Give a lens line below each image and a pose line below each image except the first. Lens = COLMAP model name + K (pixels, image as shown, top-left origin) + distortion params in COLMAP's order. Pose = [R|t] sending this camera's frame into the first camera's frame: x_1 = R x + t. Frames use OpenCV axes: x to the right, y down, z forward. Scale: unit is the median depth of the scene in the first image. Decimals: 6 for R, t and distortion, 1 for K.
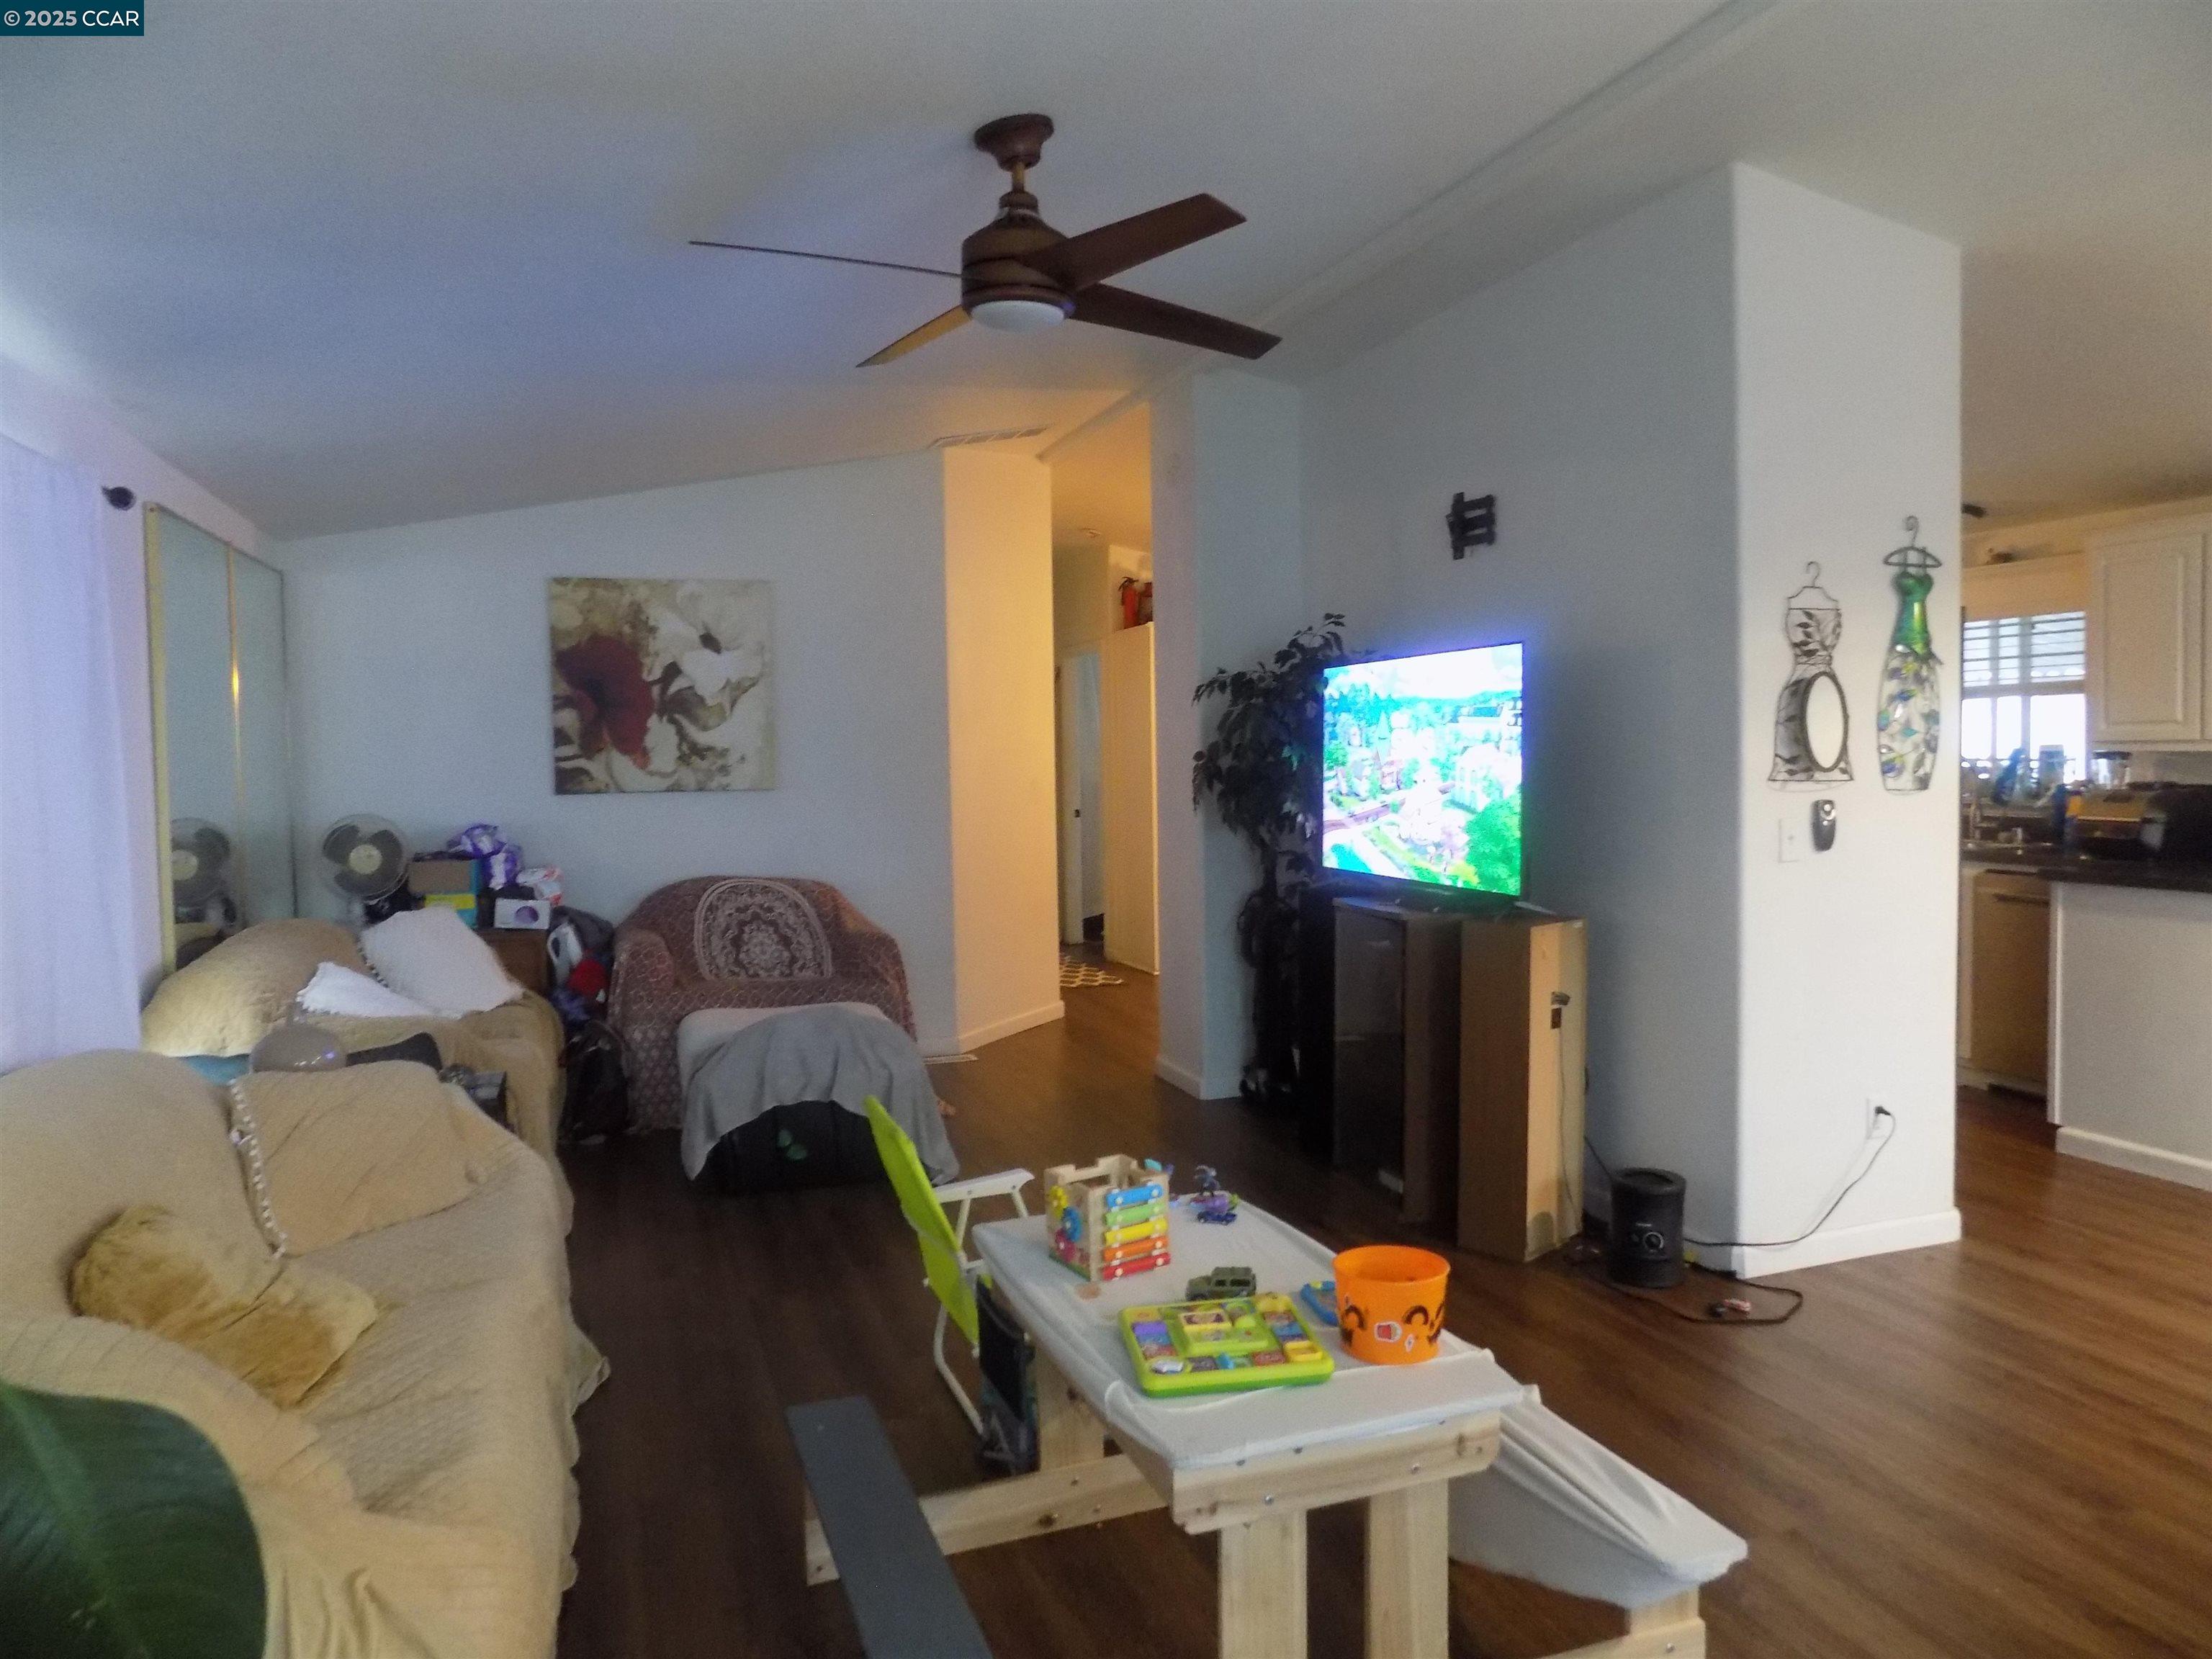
lens RADIAL K [[1472.7, 0, 1091.6], [0, 1472.7, 812.9], [0, 0, 1]] dist [-0.002724, 0.000152]
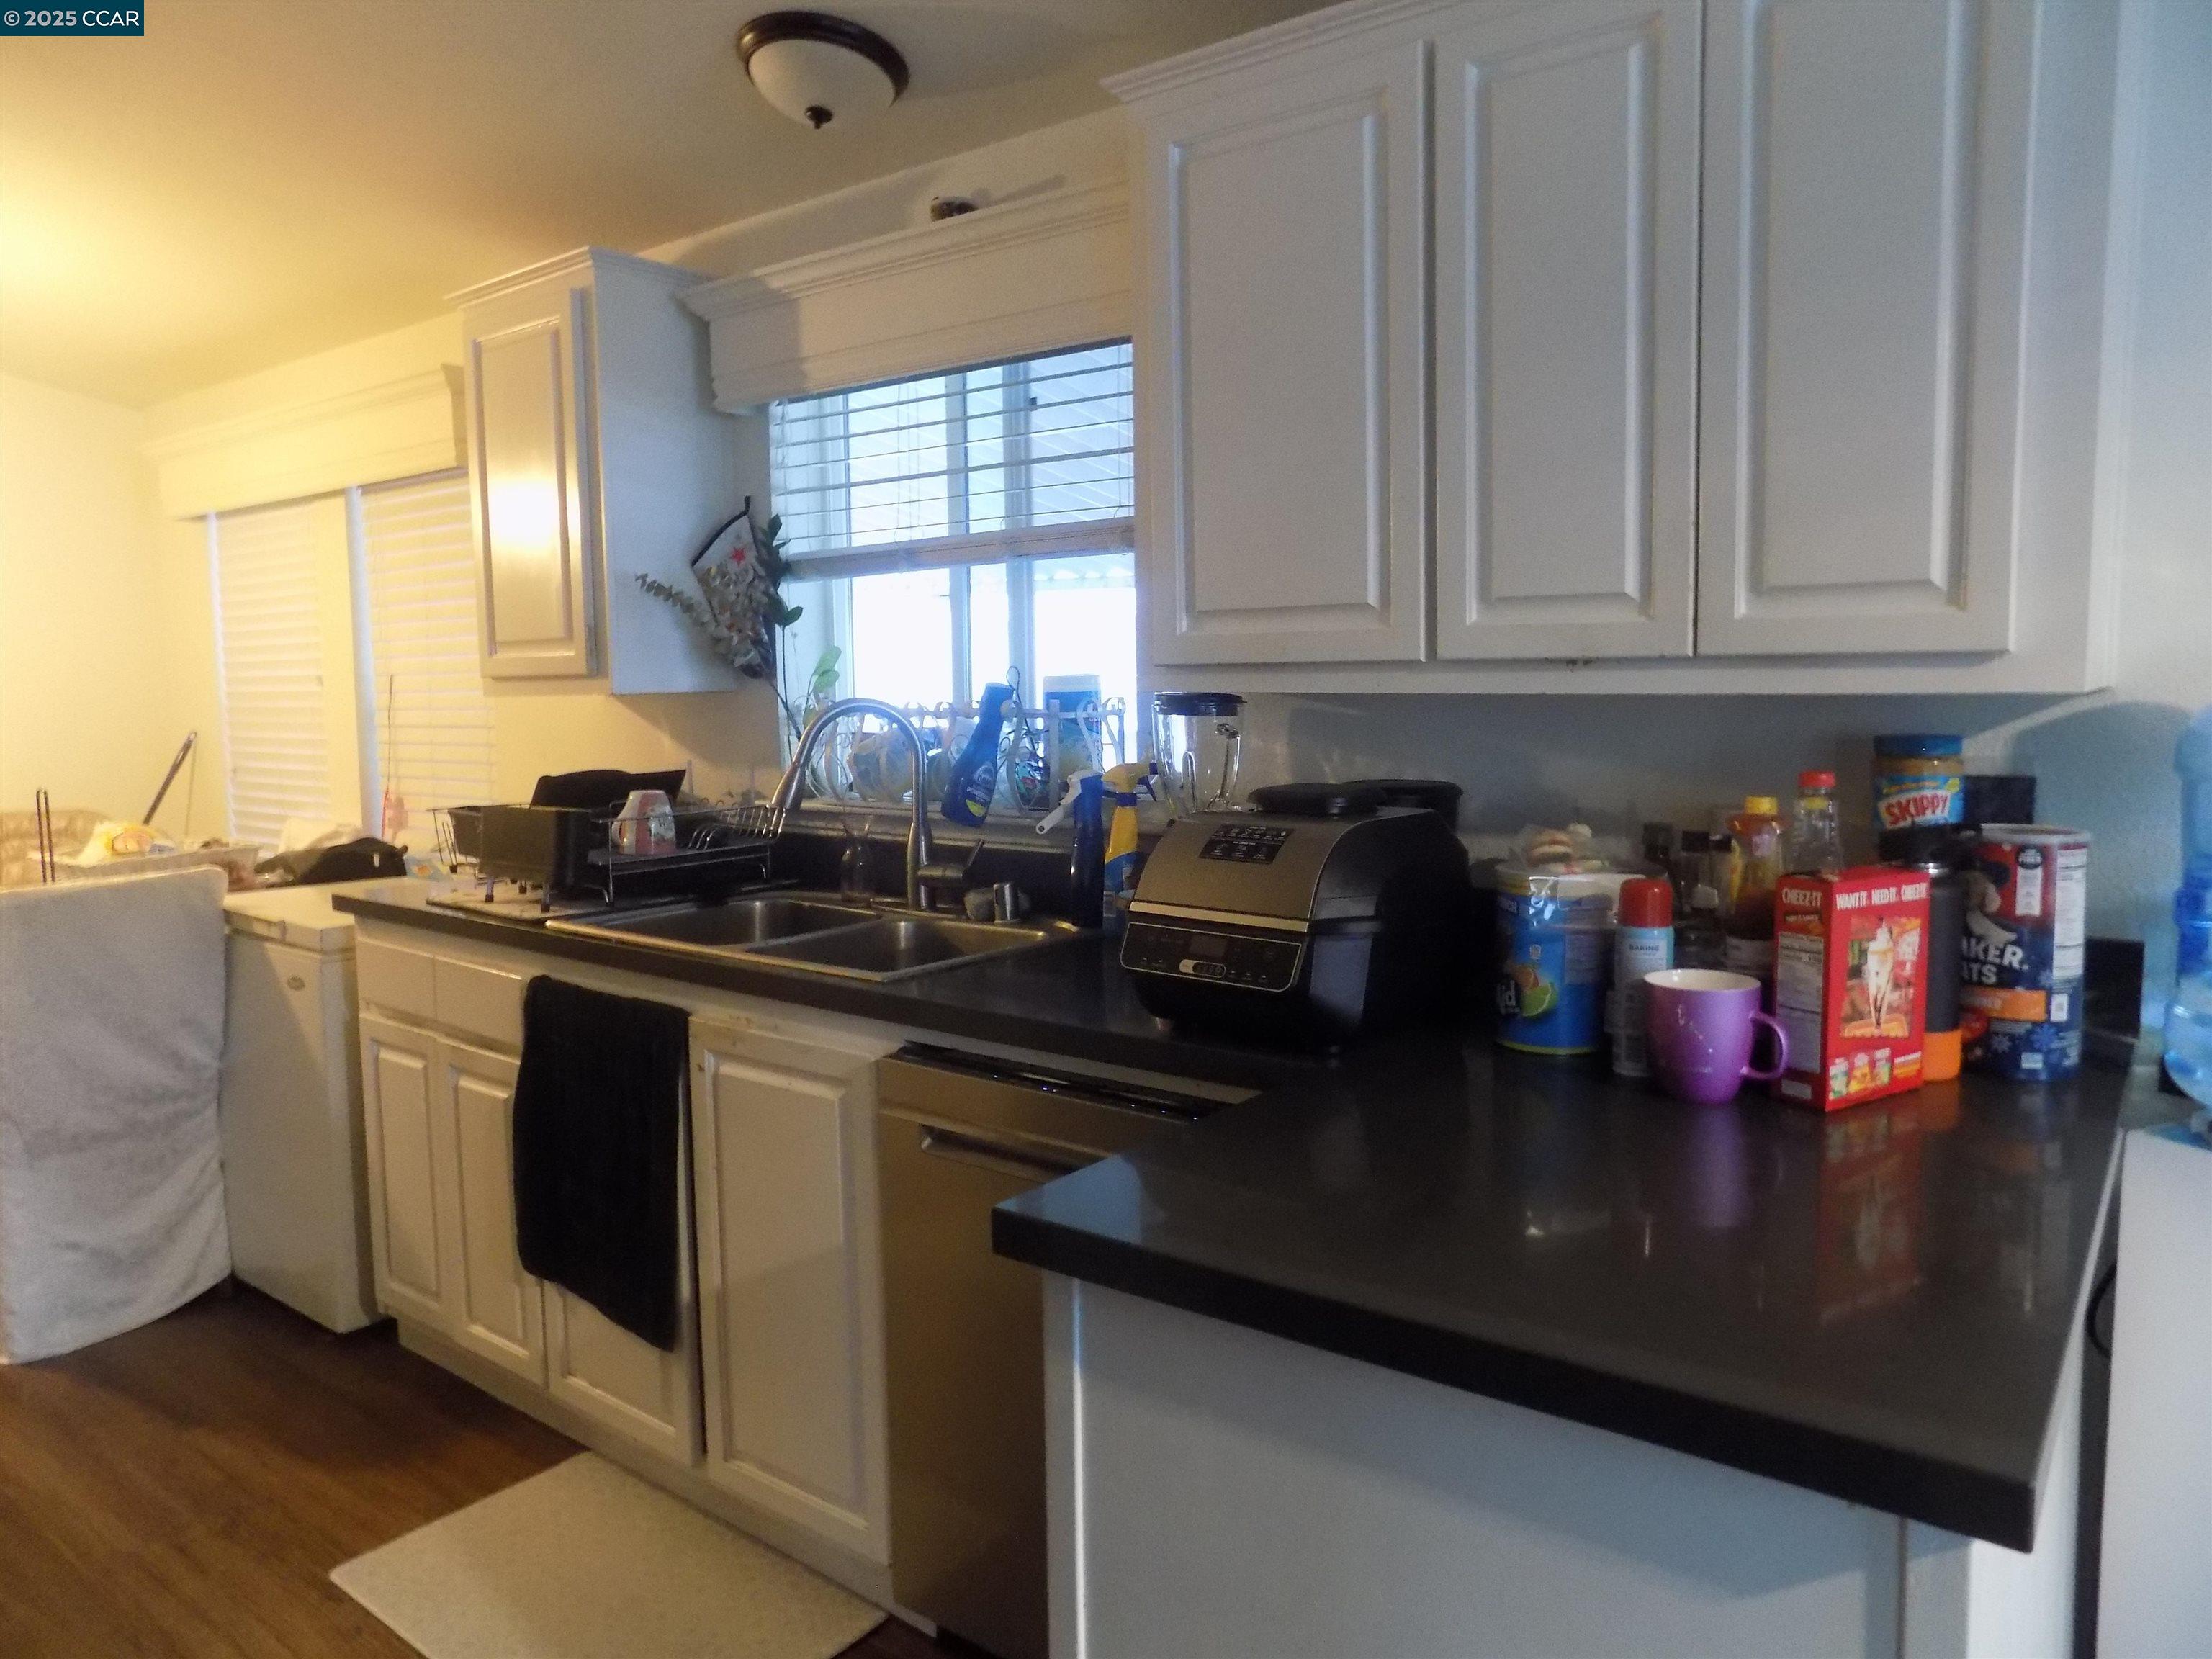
lens RADIAL K [[1472.7, 0, 1091.6], [0, 1472.7, 812.9], [0, 0, 1]] dist [-0.002724, 0.000152]
pose [[0.841544, -0.035355, 0.539031, 0.438051], [0.012893, 0.998886, 0.045388, -0.027008], [-0.540035, -0.031246, 0.841062, 0.655842]]
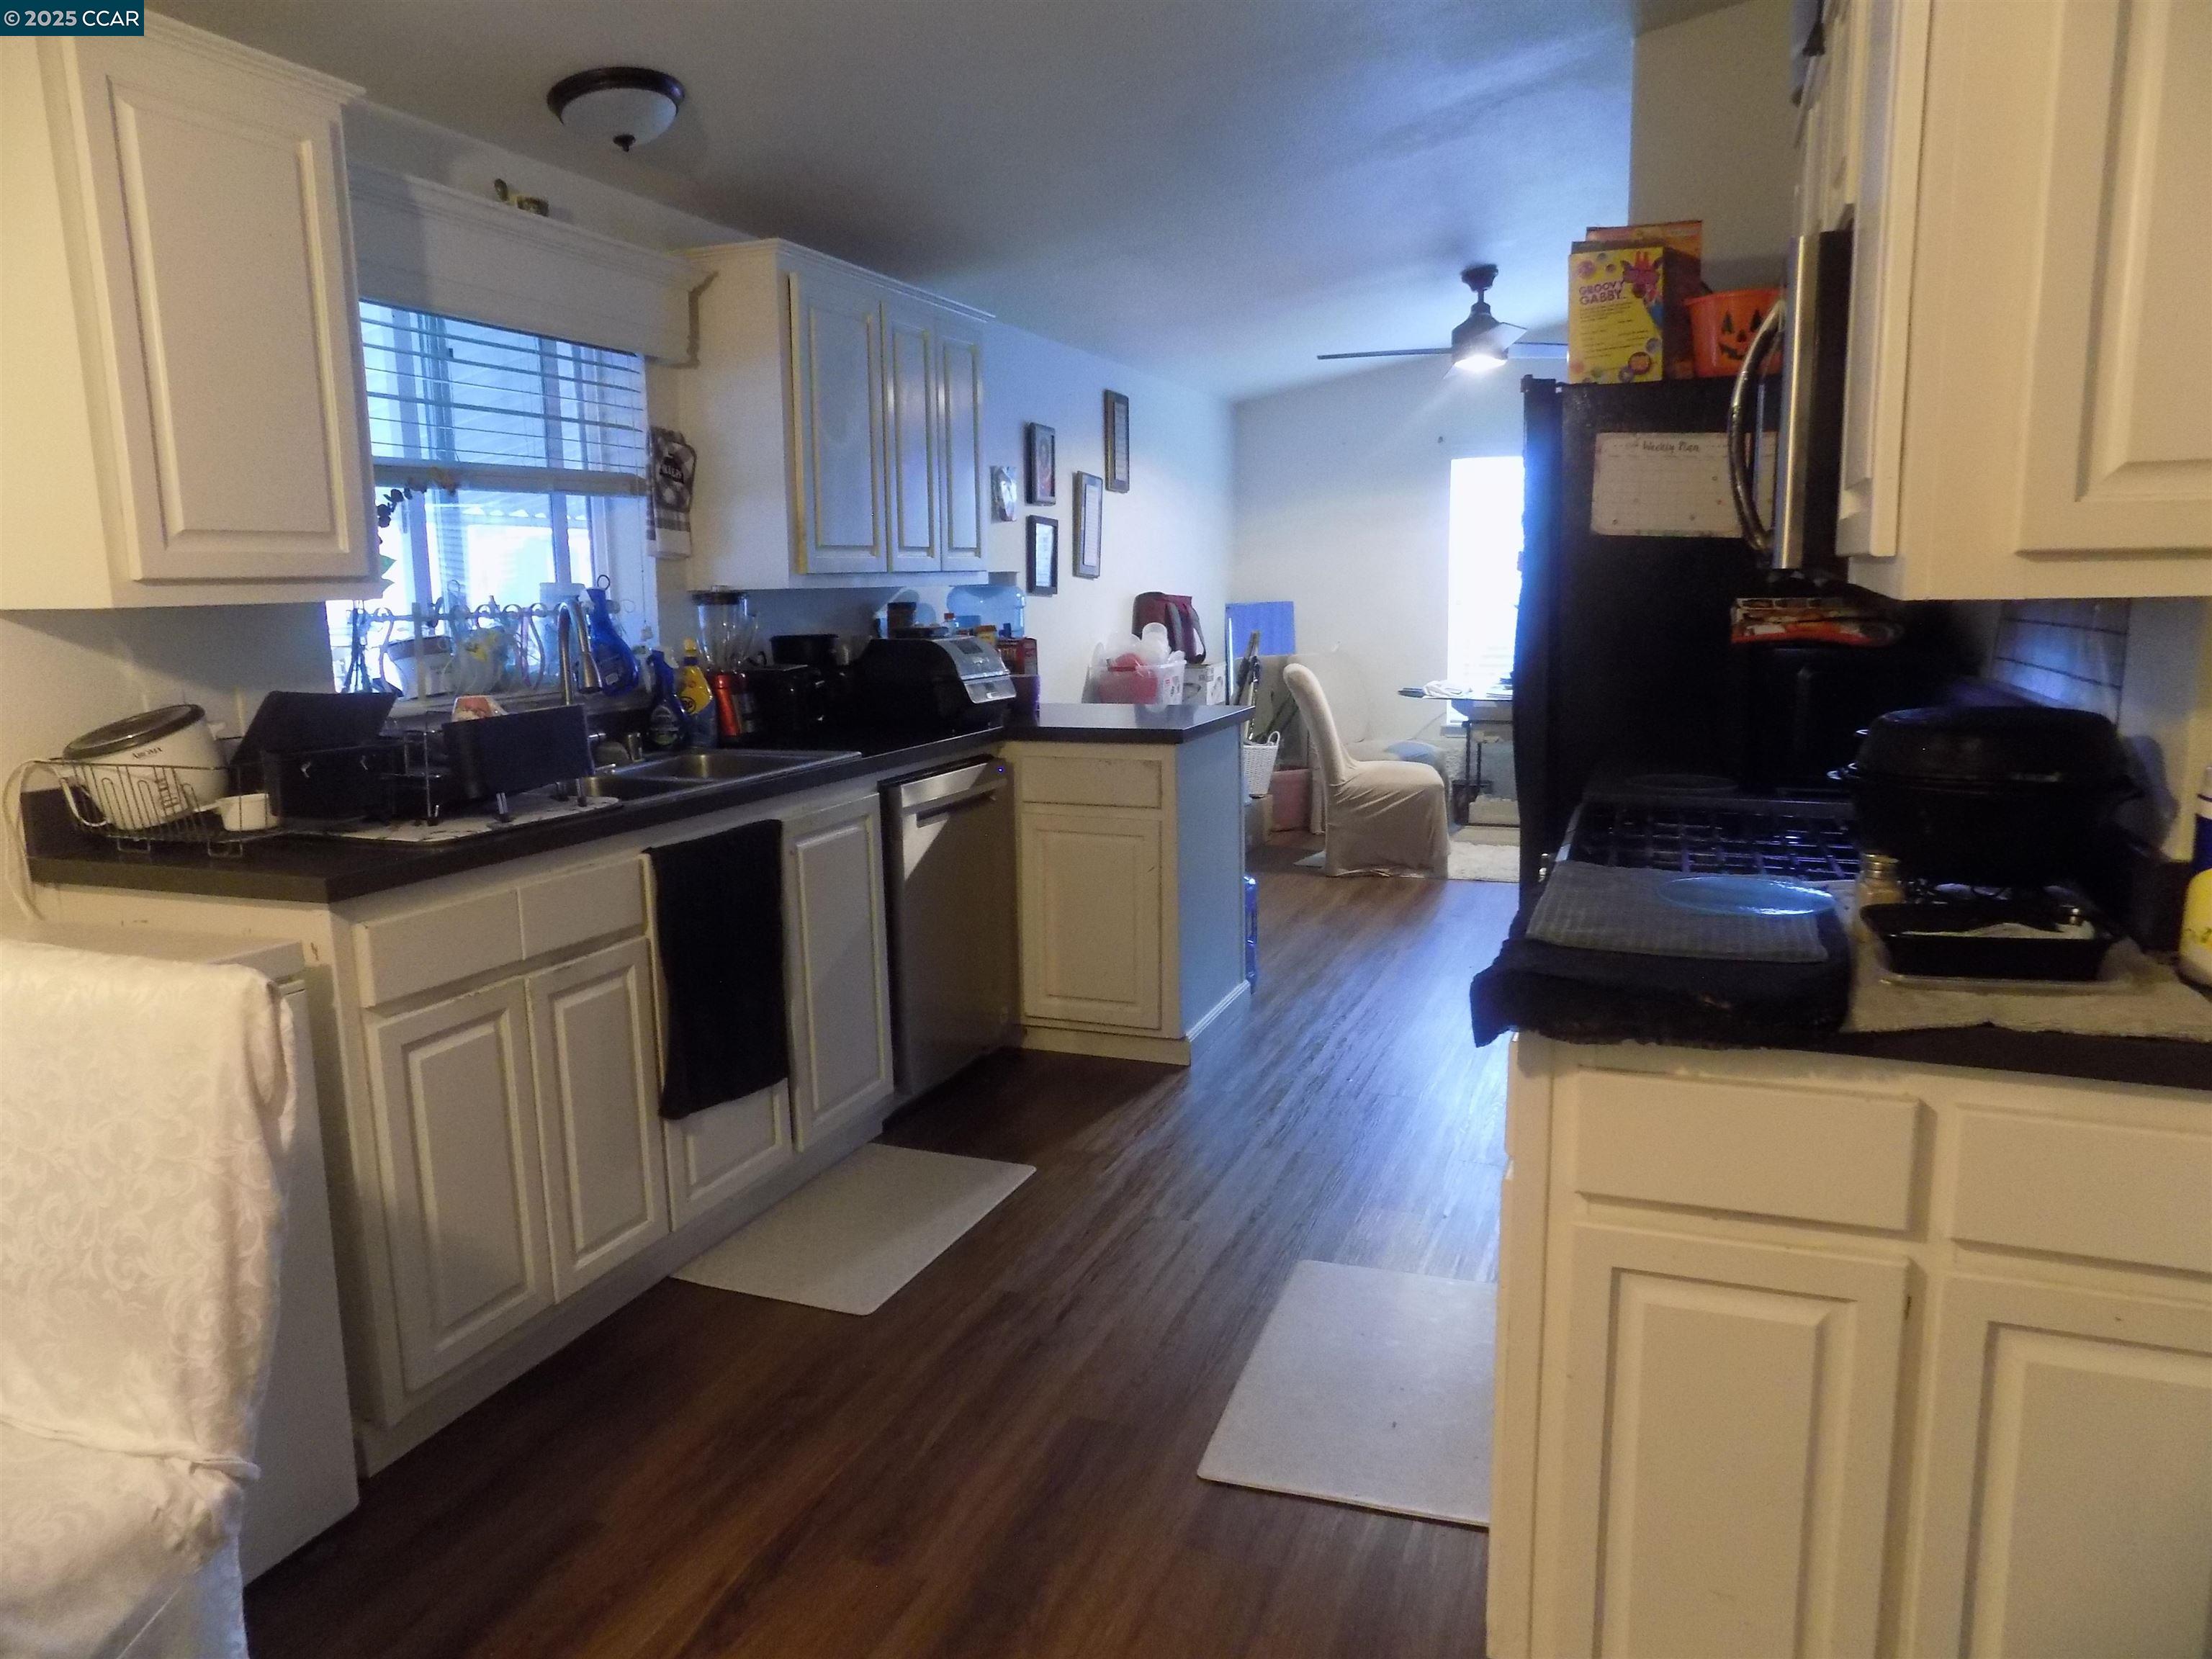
lens RADIAL K [[1437.3, 0, 1106.0], [0, 1437.3, 829.5], [0, 0, 1]] dist [0.003242, 0.004332]
pose [[-0.734260, -0.048423, 0.677139, 0.115193], [0.093623, 0.980699, 0.171651, -0.031155], [-0.672382, 0.189433, -0.715555, 1.335744]]
